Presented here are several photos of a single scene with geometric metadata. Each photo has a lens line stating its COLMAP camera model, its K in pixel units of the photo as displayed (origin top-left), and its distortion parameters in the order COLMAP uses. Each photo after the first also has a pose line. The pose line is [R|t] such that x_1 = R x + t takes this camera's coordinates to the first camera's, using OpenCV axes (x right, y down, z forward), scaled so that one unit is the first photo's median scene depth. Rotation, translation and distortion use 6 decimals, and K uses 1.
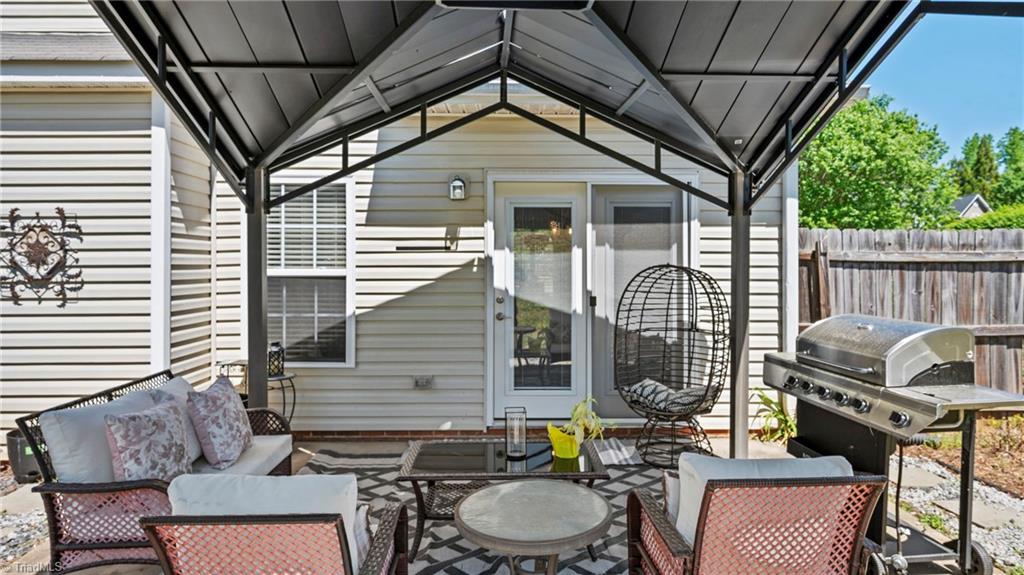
lens RADIAL K [[625.3, 0, 508.0], [0, 625.3, 281.9], [0, 0, 1]] dist [-0.001490, -0.002043]
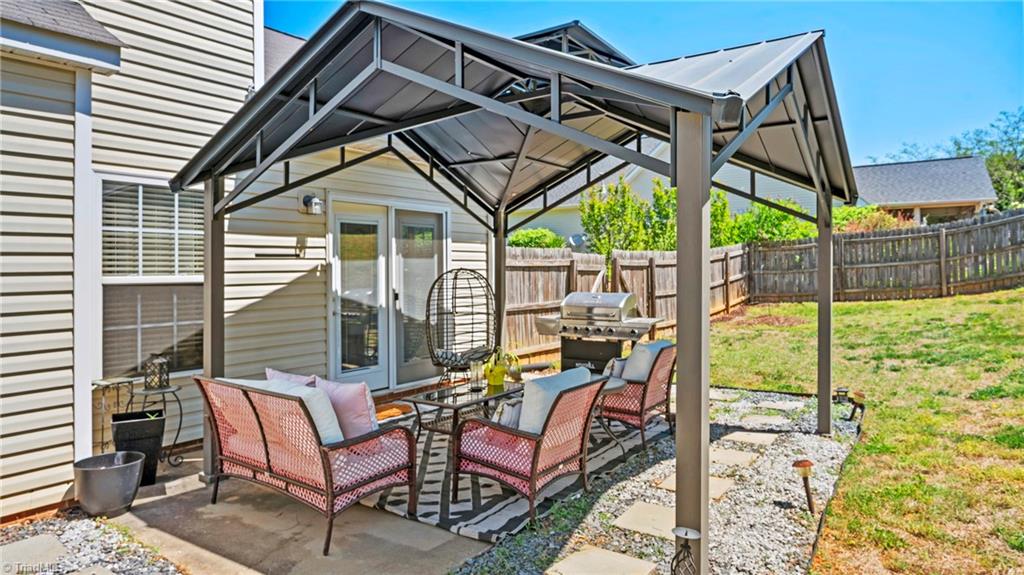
lens RADIAL K [[625.3, 0, 510.9], [0, 625.3, 264.1], [0, 0, 1]] dist [-0.001490, -0.002043]
pose [[0.602714, -0.000342, 0.797957, -0.770692], [0.028321, 0.999379, -0.020963, -0.003862], [-0.797454, 0.035233, 0.602350, 0.008529]]
